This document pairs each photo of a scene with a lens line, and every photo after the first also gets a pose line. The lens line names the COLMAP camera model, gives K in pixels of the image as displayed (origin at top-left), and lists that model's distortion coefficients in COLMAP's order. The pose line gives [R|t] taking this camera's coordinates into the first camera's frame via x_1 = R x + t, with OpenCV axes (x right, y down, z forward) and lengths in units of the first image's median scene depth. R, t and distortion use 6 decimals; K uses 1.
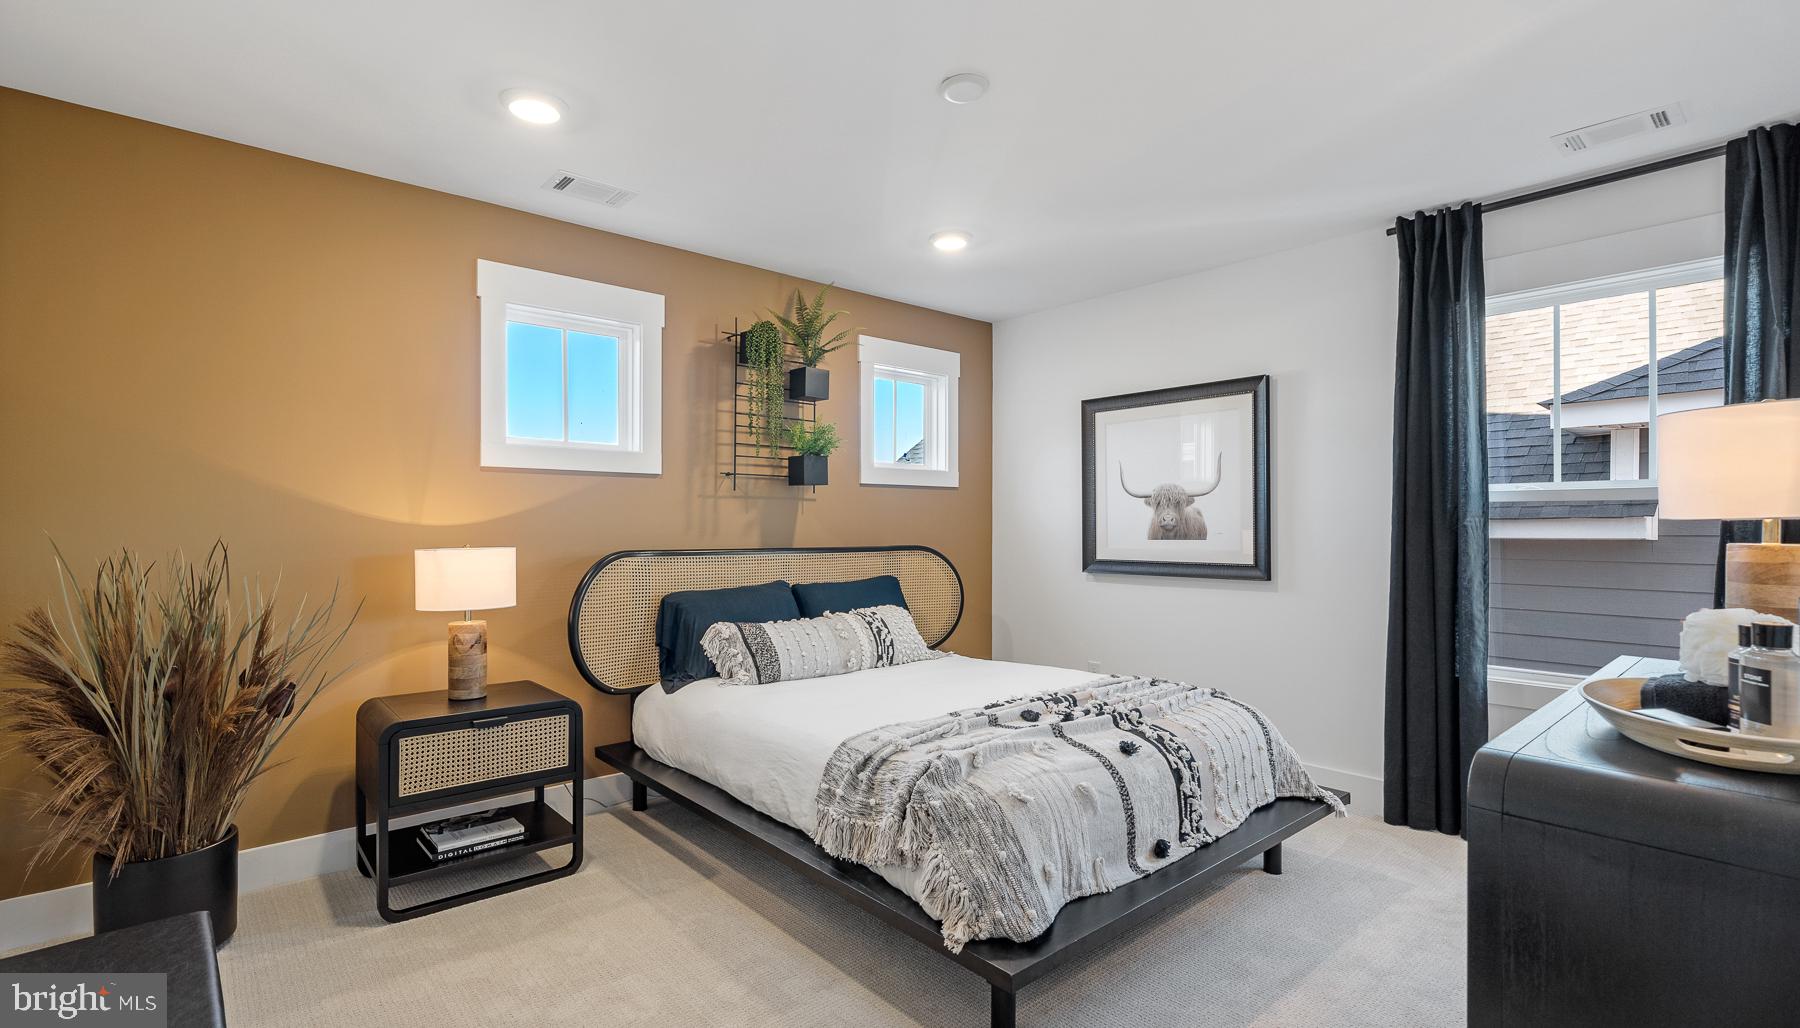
lens RADIAL K [[792.8, 0, 890.1], [0, 792.8, 501.9], [0, 0, 1]] dist [-0.001022, -0.000324]
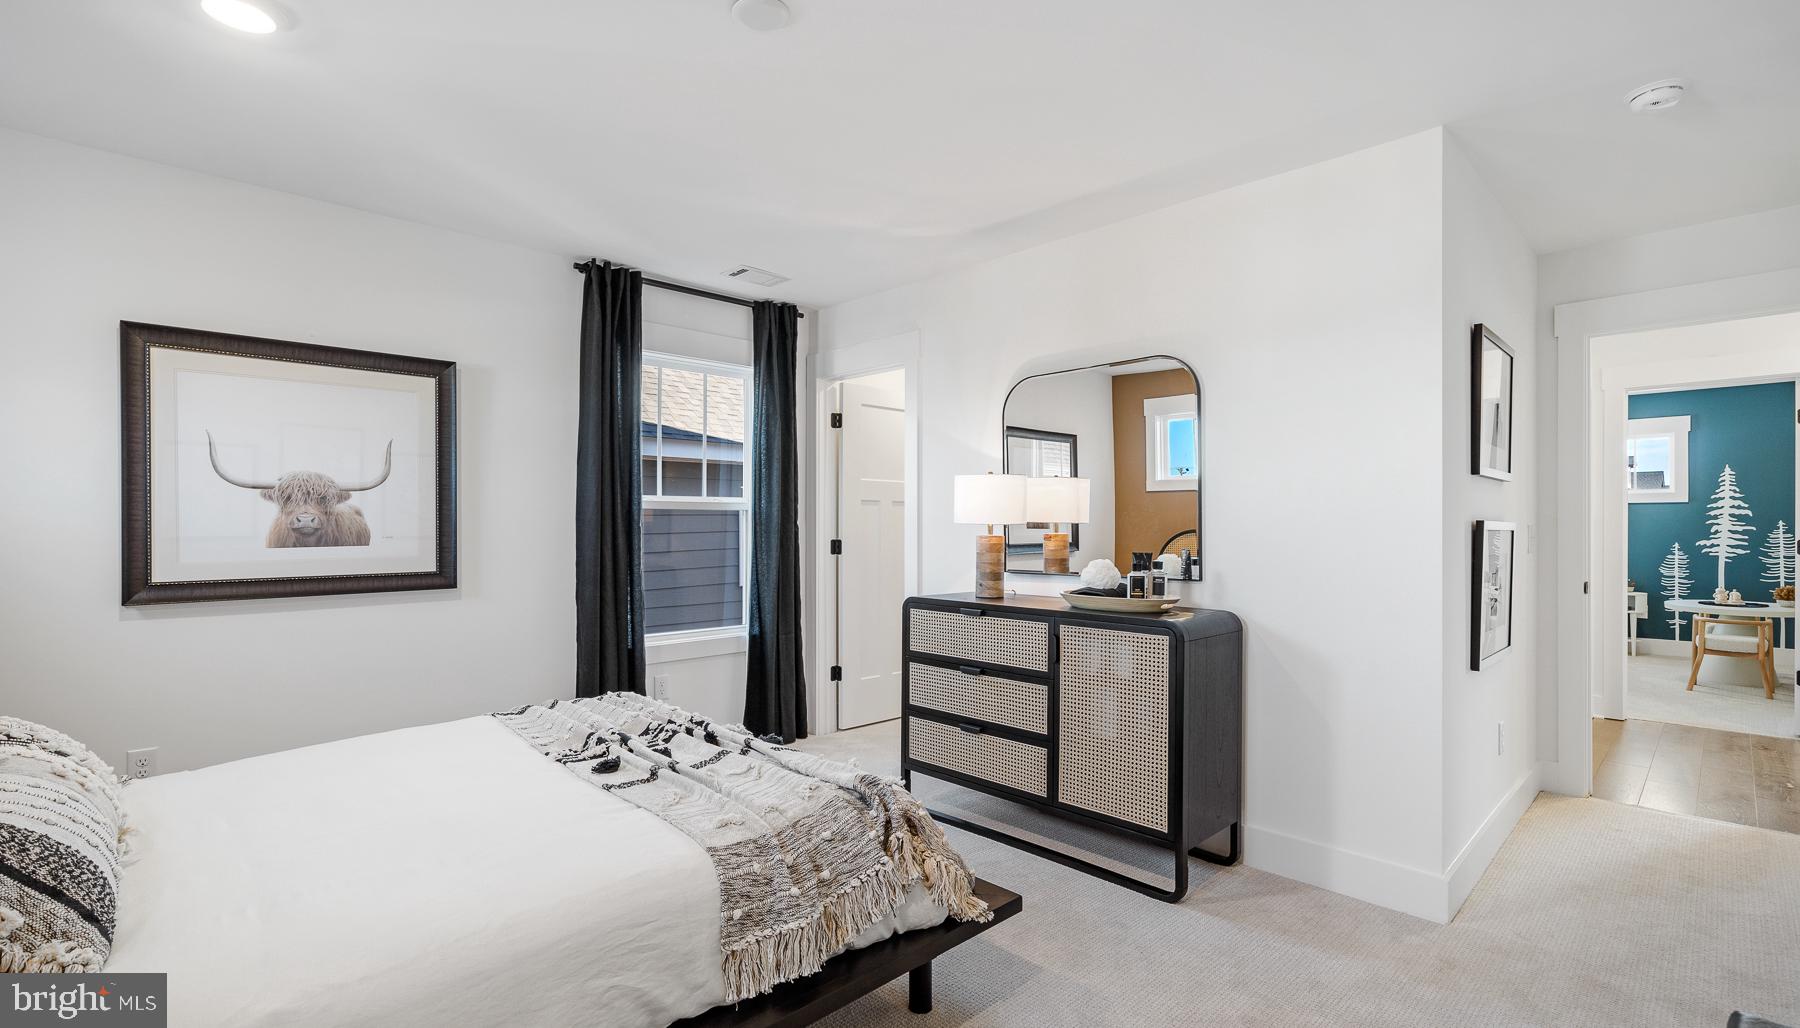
lens RADIAL K [[792.8, 0, 890.1], [0, 792.8, 501.9], [0, 0, 1]] dist [-0.001022, -0.000324]
pose [[-0.025320, 0.029185, 0.999253, -0.422009], [-0.027508, 0.999175, -0.029880, 0.012874], [-0.999301, -0.028244, -0.024496, 0.489171]]
